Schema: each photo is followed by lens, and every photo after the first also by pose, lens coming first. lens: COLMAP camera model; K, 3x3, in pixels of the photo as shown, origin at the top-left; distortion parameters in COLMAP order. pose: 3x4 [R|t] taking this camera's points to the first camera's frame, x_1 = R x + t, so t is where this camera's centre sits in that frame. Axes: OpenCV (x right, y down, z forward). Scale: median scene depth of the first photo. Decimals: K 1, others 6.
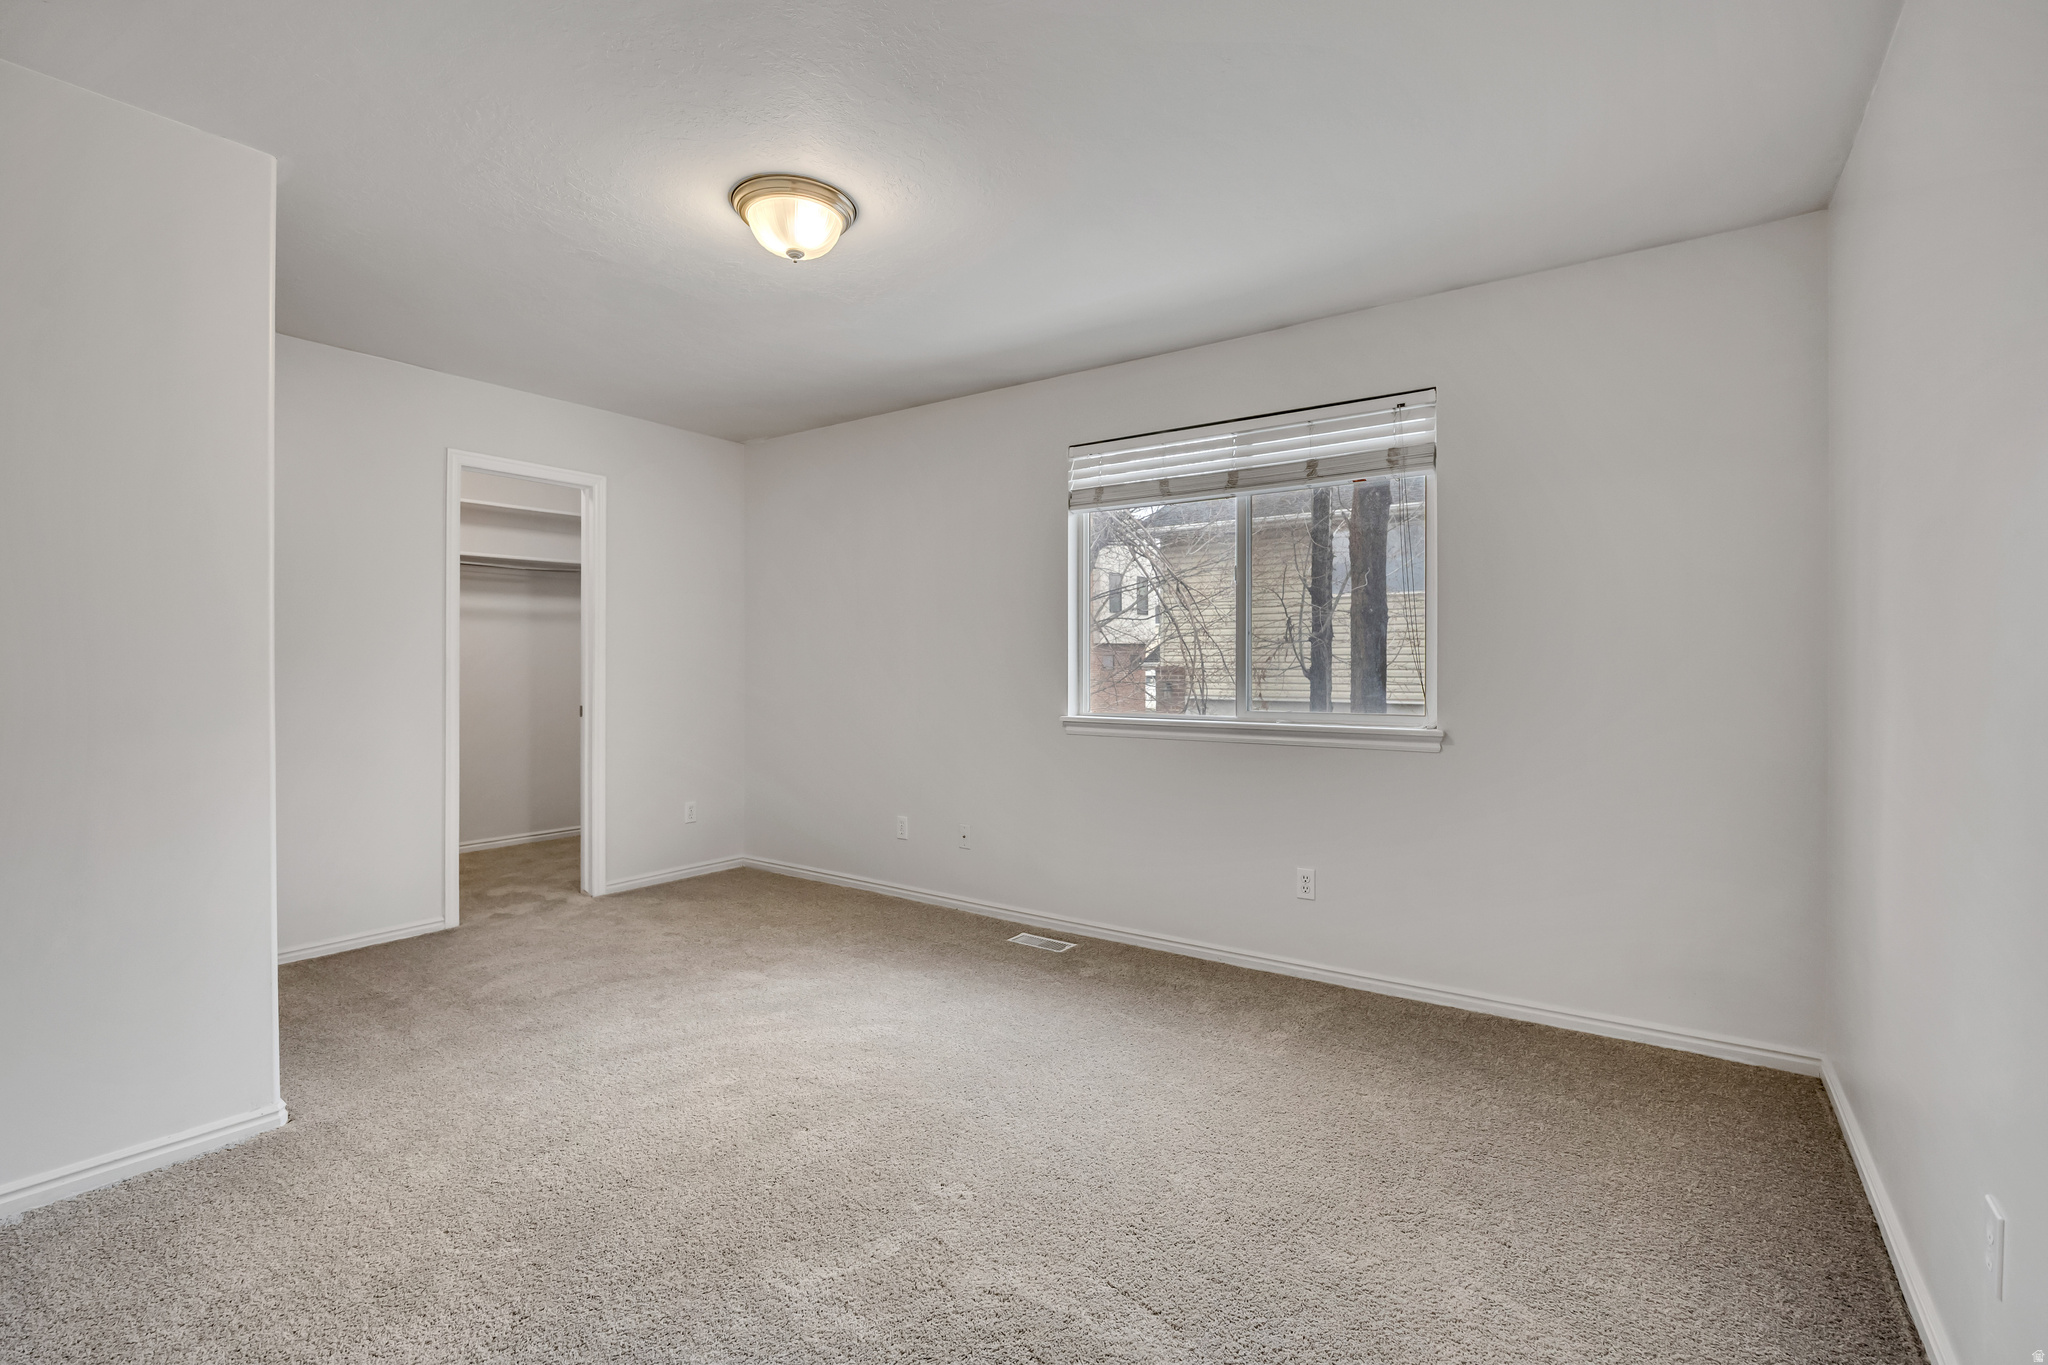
lens RADIAL K [[903.0, 0, 1026.6], [0, 903.0, 661.8], [0, 0, 1]] dist [-0.014042, 0.000776]
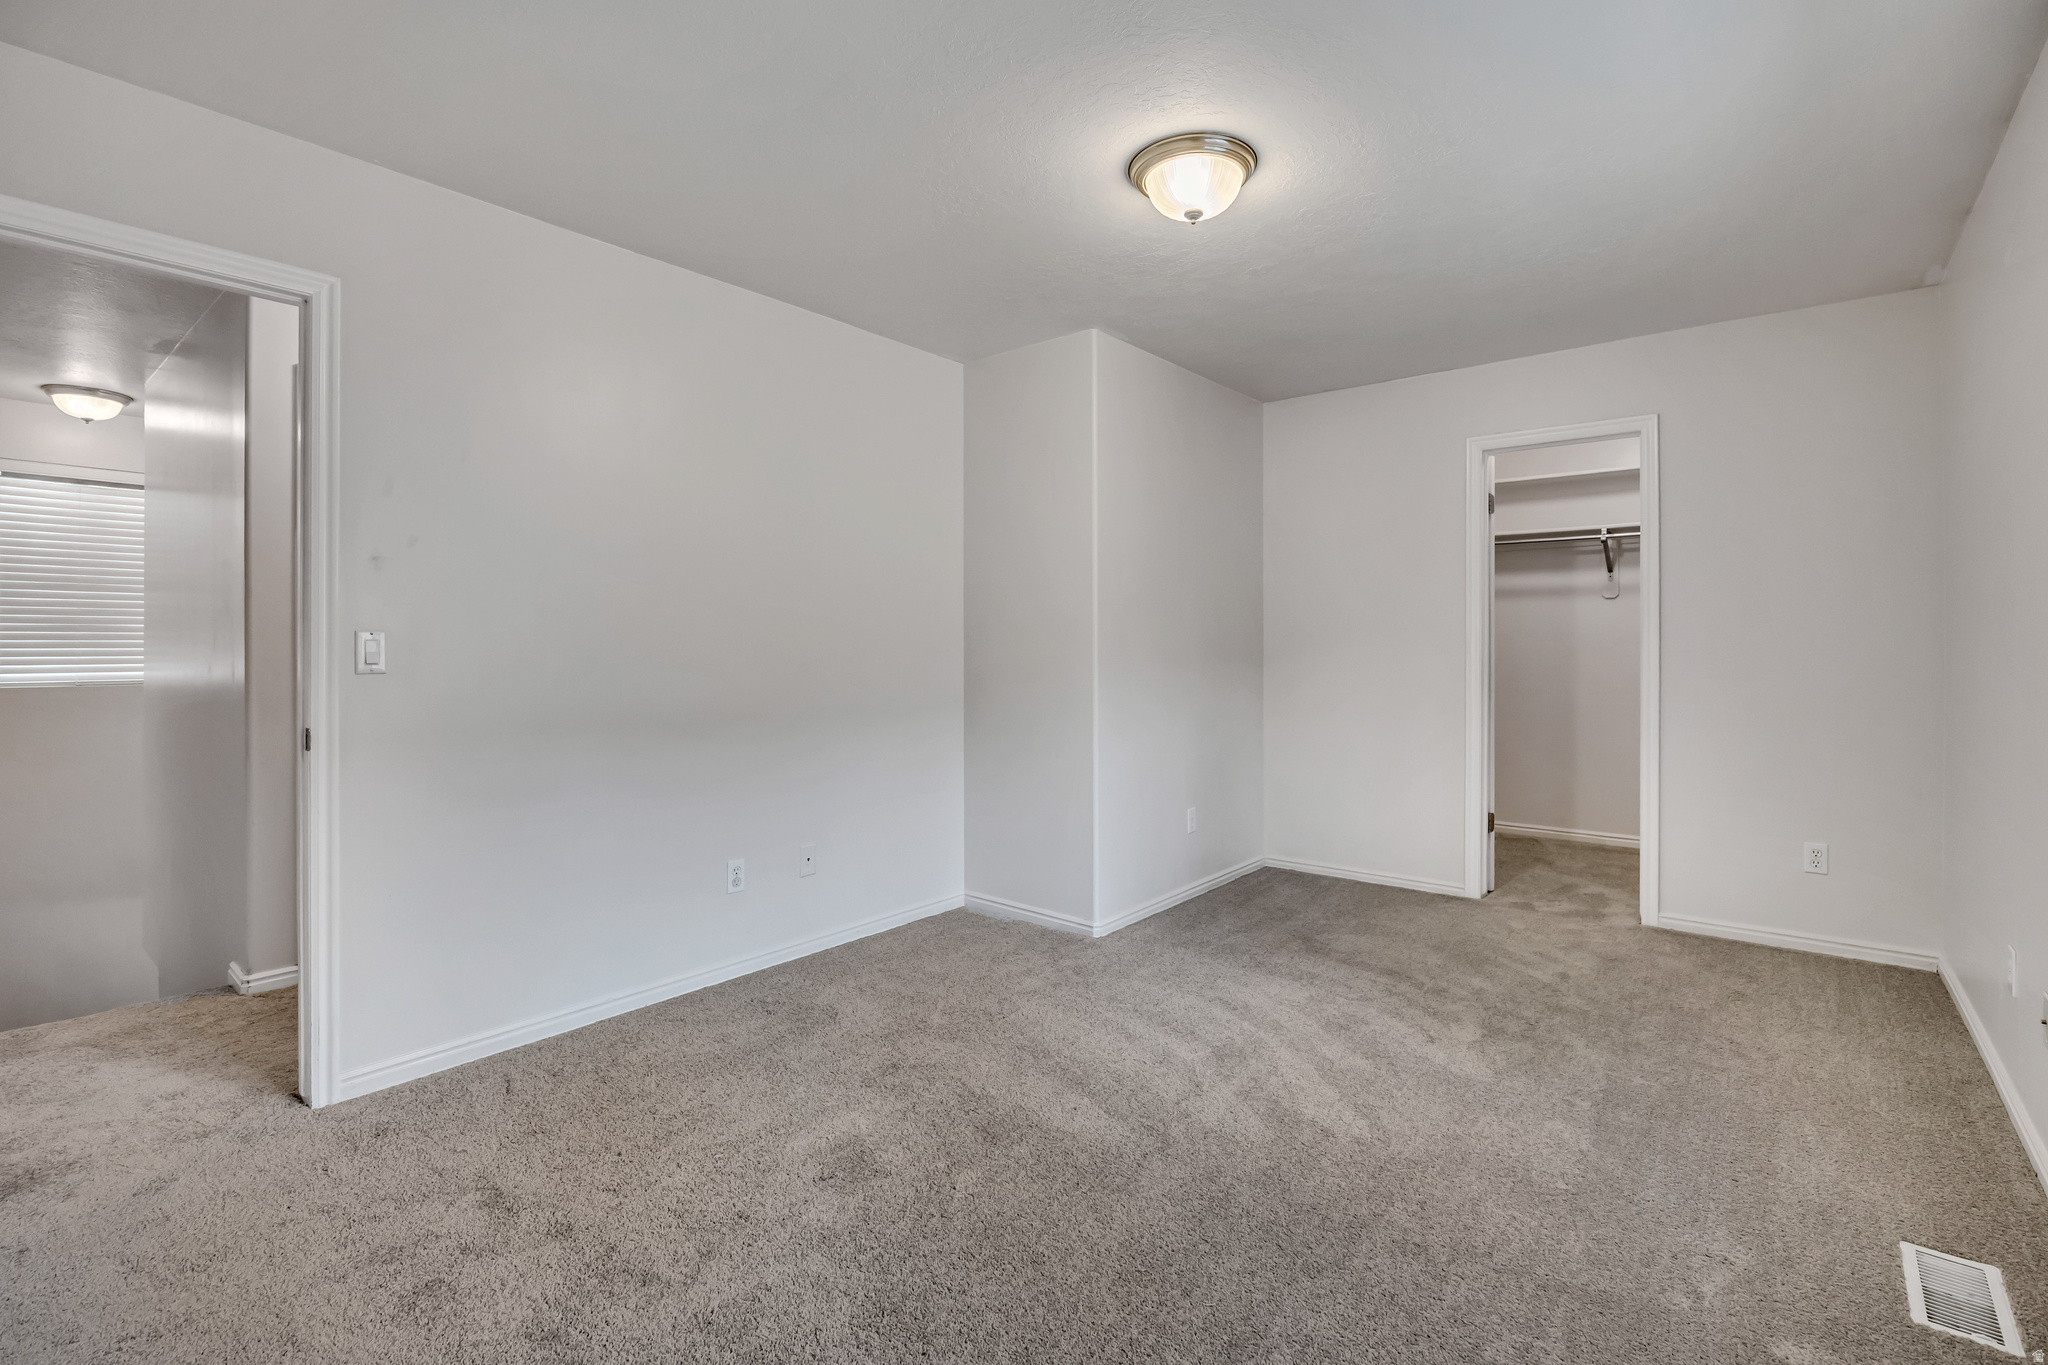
lens RADIAL K [[936.3, 0, 1023.7], [0, 936.3, 636.9], [0, 0, 1]] dist [-0.000324, 0.000155]
pose [[-0.068844, -0.001795, -0.997626, 0.568442], [0.009482, 0.999952, -0.002454, -0.009436], [0.997582, -0.009629, -0.068824, 0.669695]]
